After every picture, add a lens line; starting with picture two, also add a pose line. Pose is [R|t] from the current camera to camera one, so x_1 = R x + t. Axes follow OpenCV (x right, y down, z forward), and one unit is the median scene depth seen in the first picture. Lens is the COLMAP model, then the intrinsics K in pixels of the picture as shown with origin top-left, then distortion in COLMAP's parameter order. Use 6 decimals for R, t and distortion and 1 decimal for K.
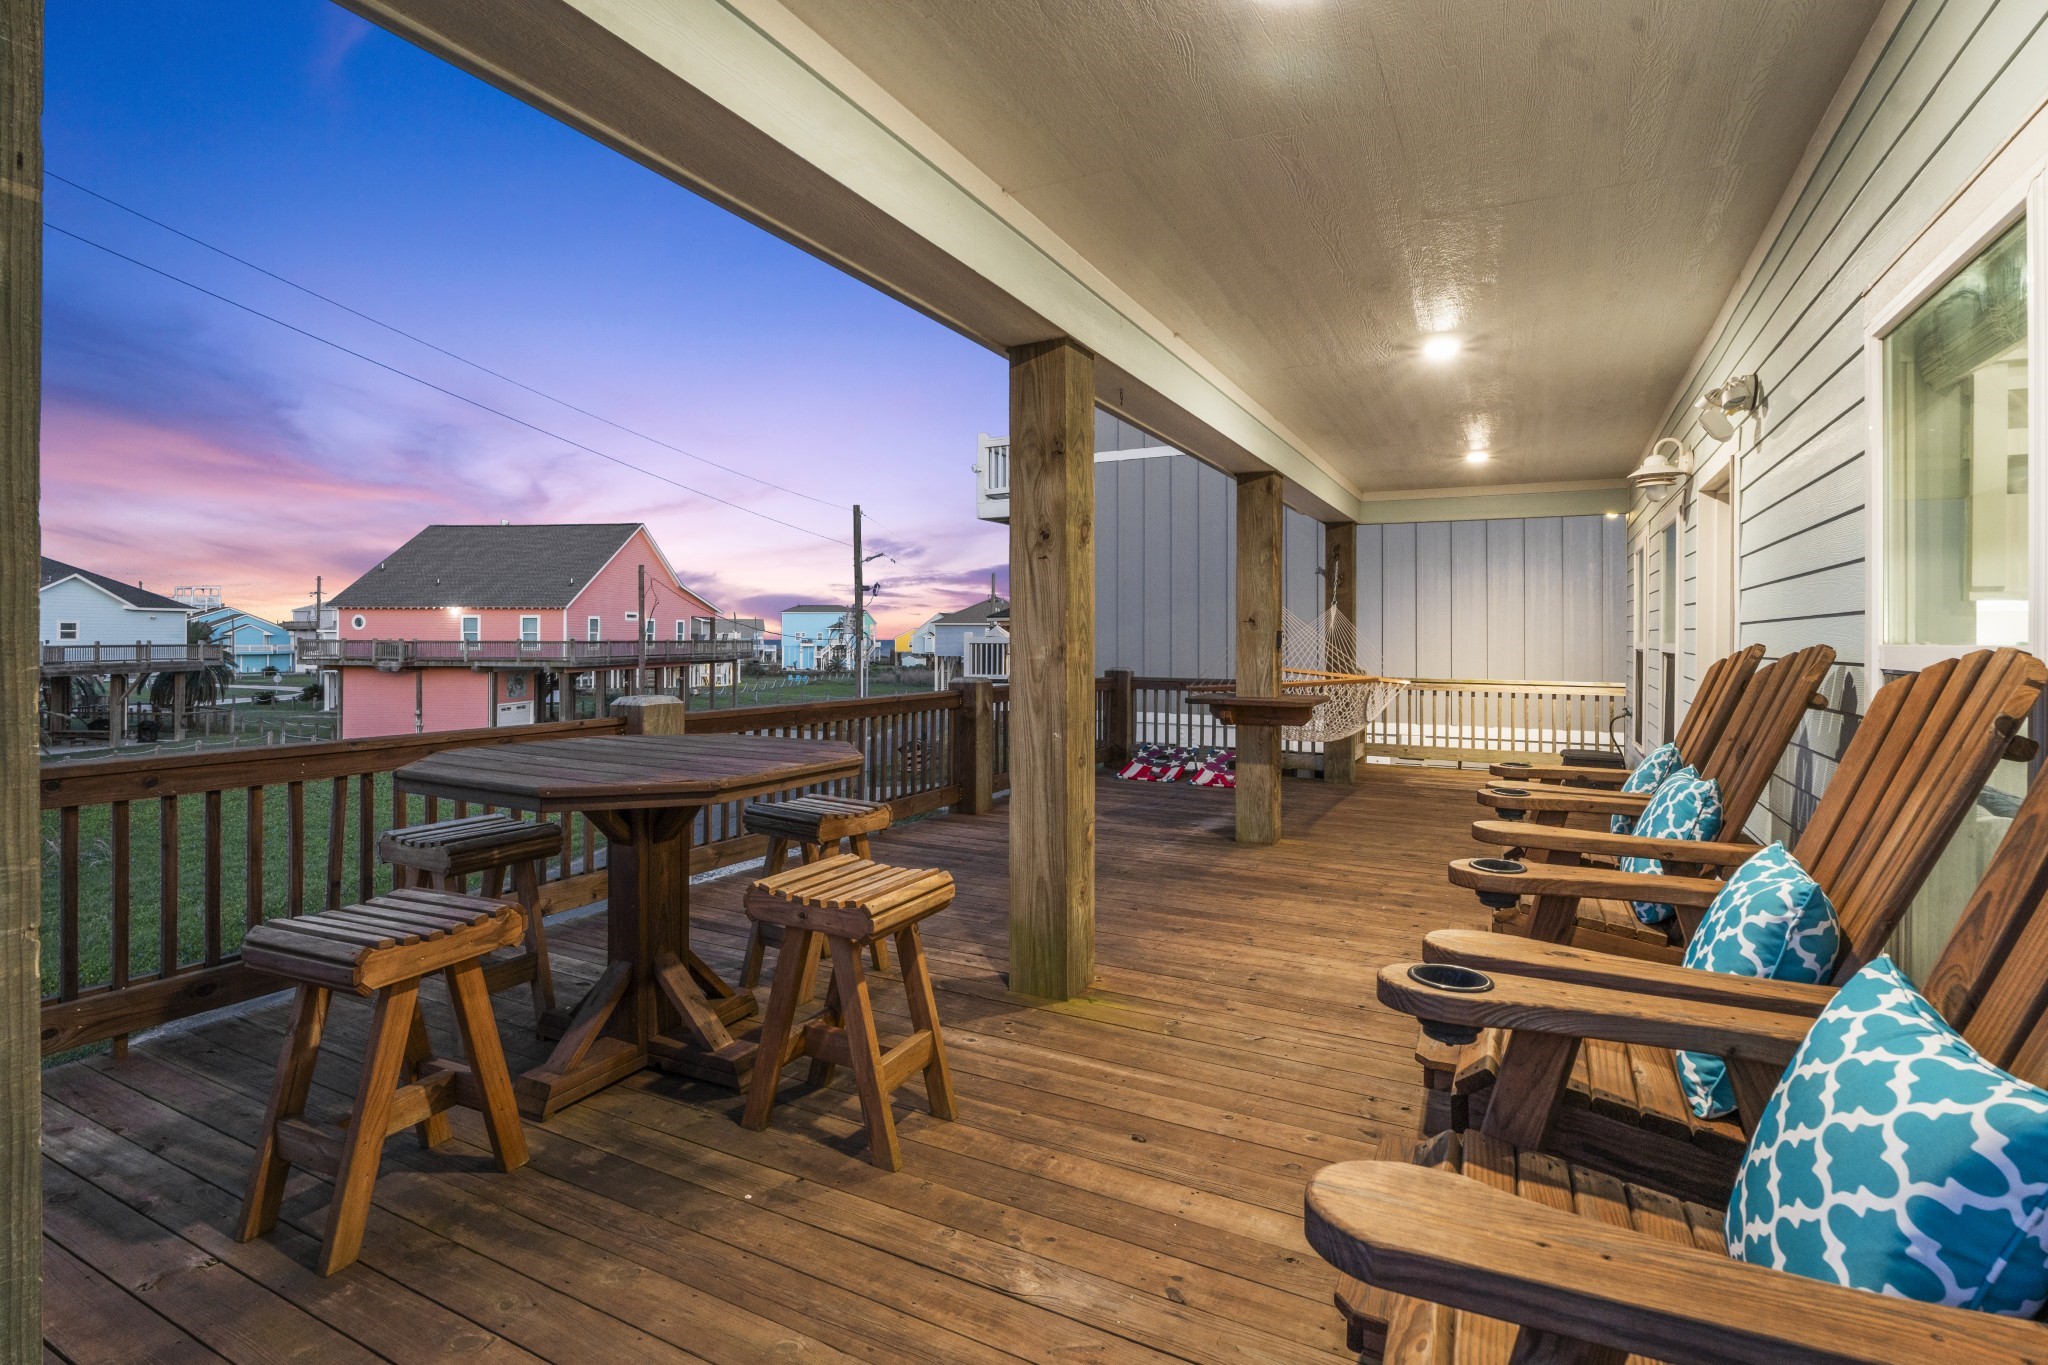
lens RADIAL K [[973.2, 0, 1024.4], [0, 973.2, 625.4], [0, 0, 1]] dist [0.000788, 0.000059]
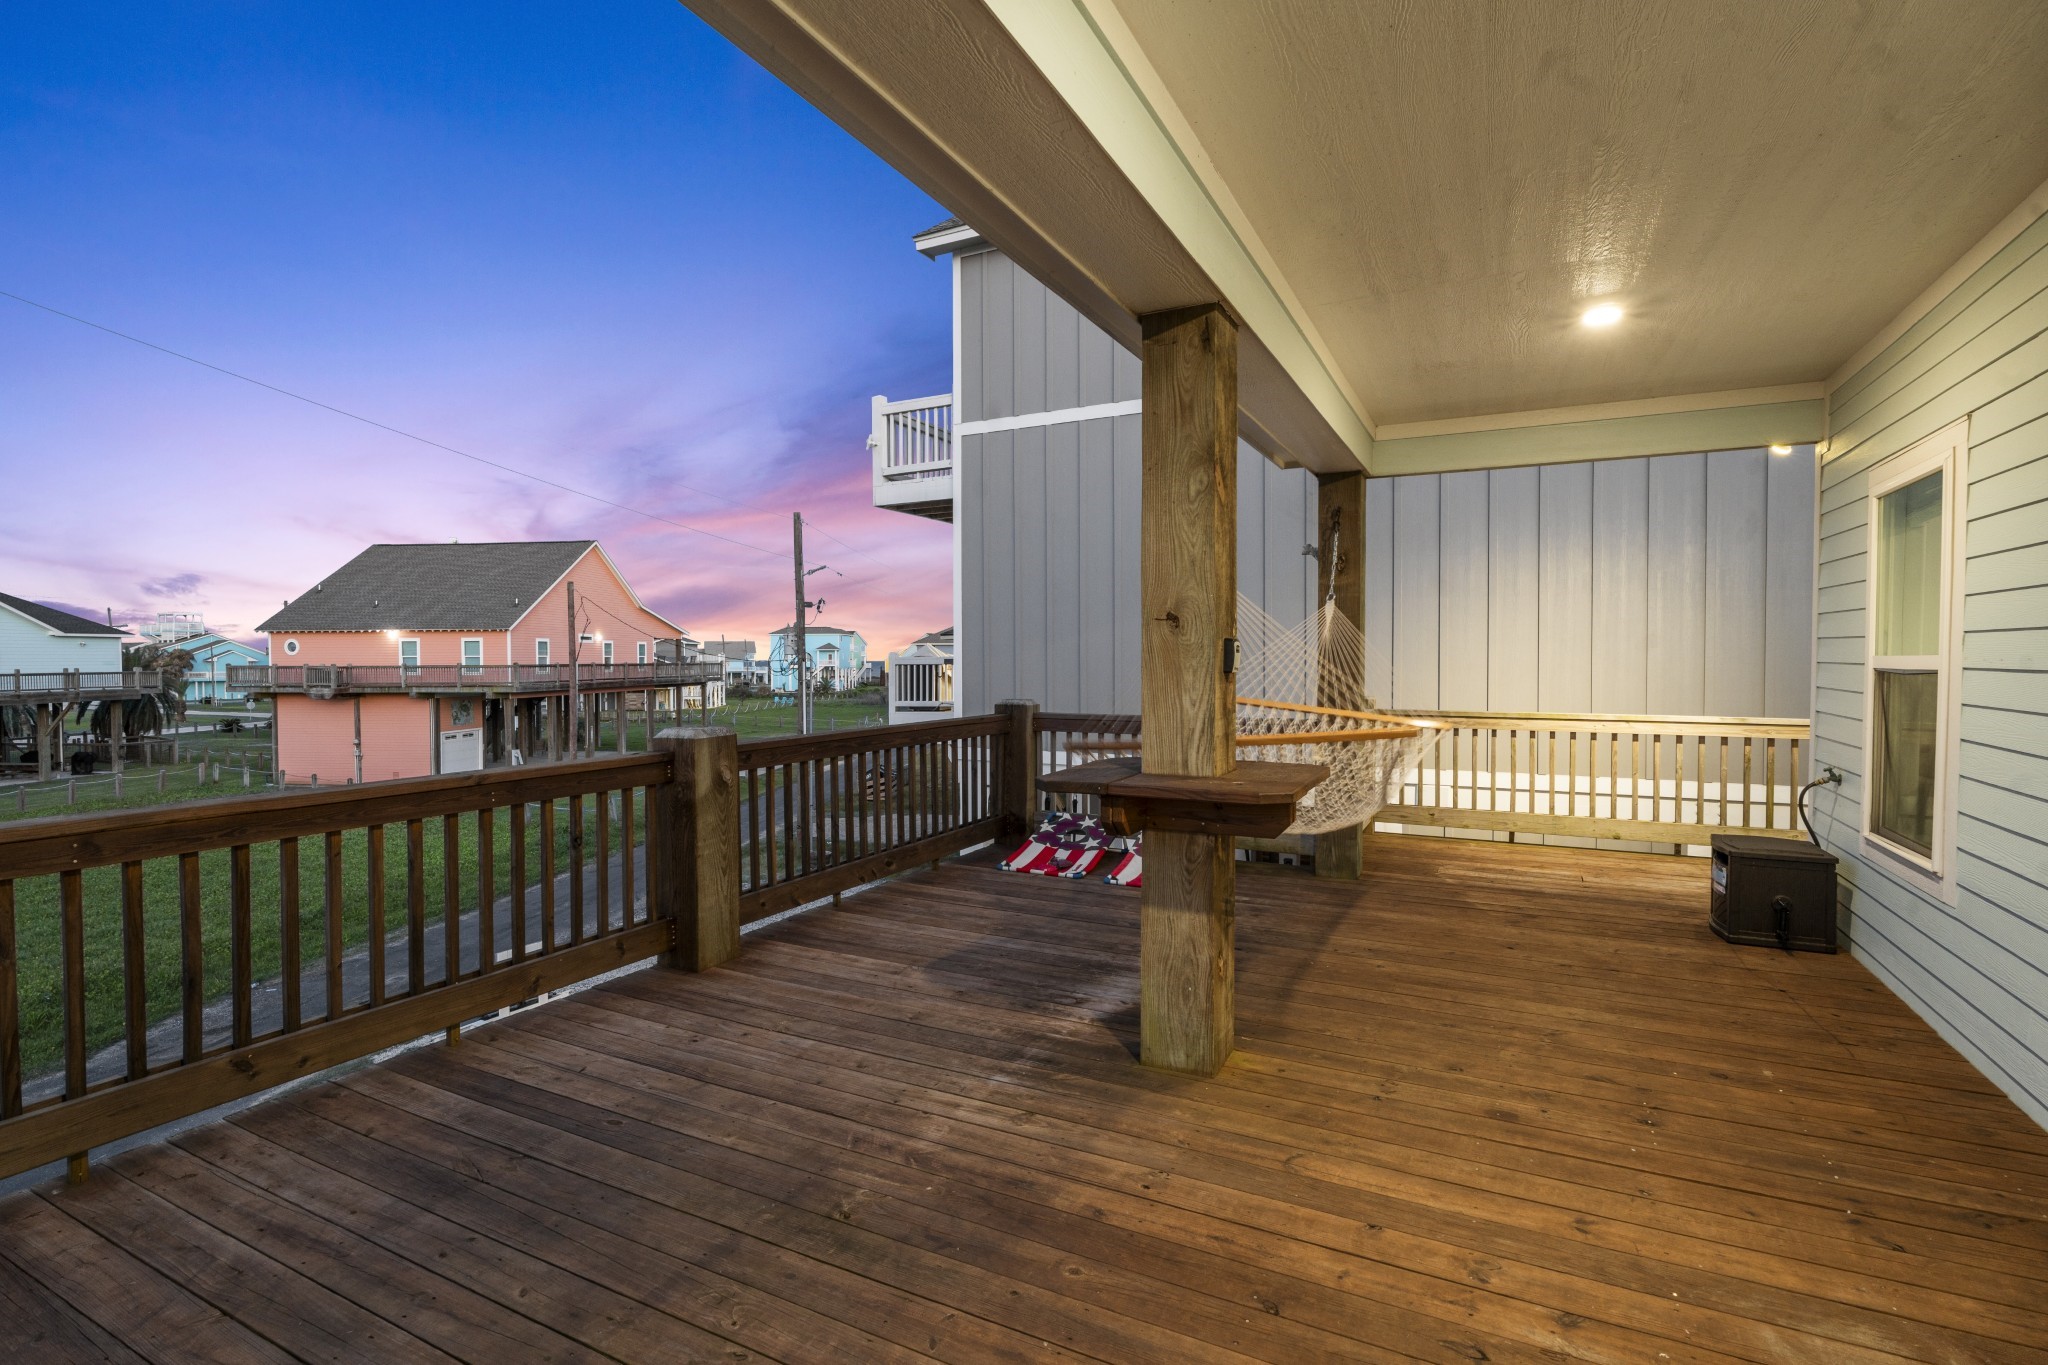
lens RADIAL K [[961.1, 0, 1024.0], [0, 961.1, 682.5], [0, 0, 1]] dist [-0.003307, -0.000308]
pose [[0.999923, -0.008597, 0.008956, 0.099490], [0.008244, 0.999213, 0.038789, 0.005399], [-0.009283, -0.038712, 0.999207, 0.333618]]
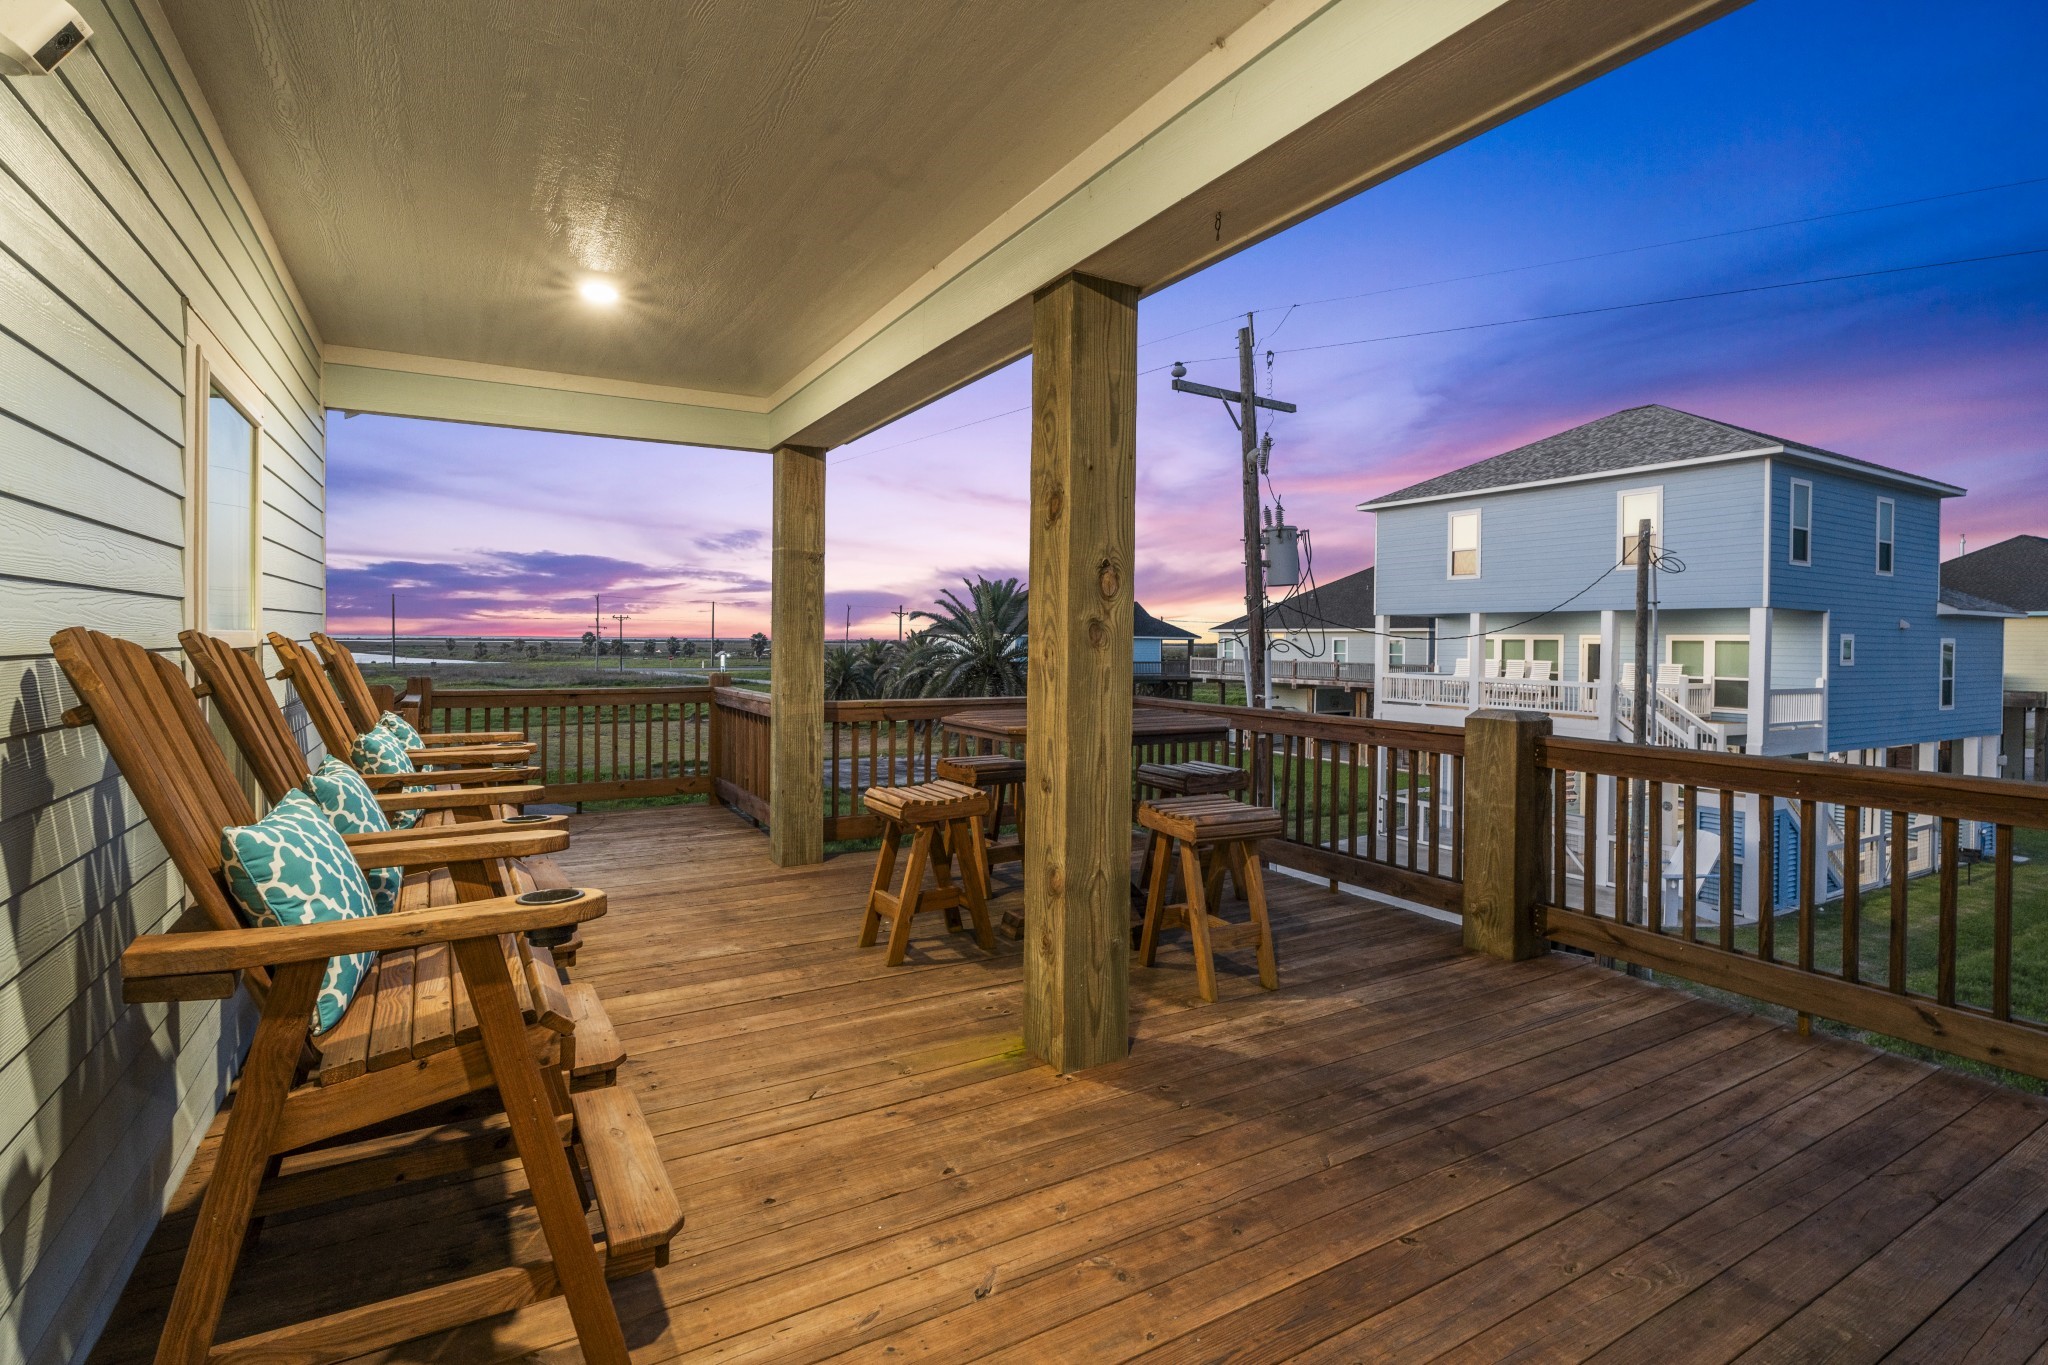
lens RADIAL K [[961.1, 0, 1024.0], [0, 961.1, 682.5], [0, 0, 1]] dist [-0.003307, -0.000308]
pose [[-0.529771, 0.024879, -0.847776, 0.277524], [-0.002934, 0.999510, 0.031165, 0.009498], [0.848136, 0.018998, -0.529438, 0.518965]]
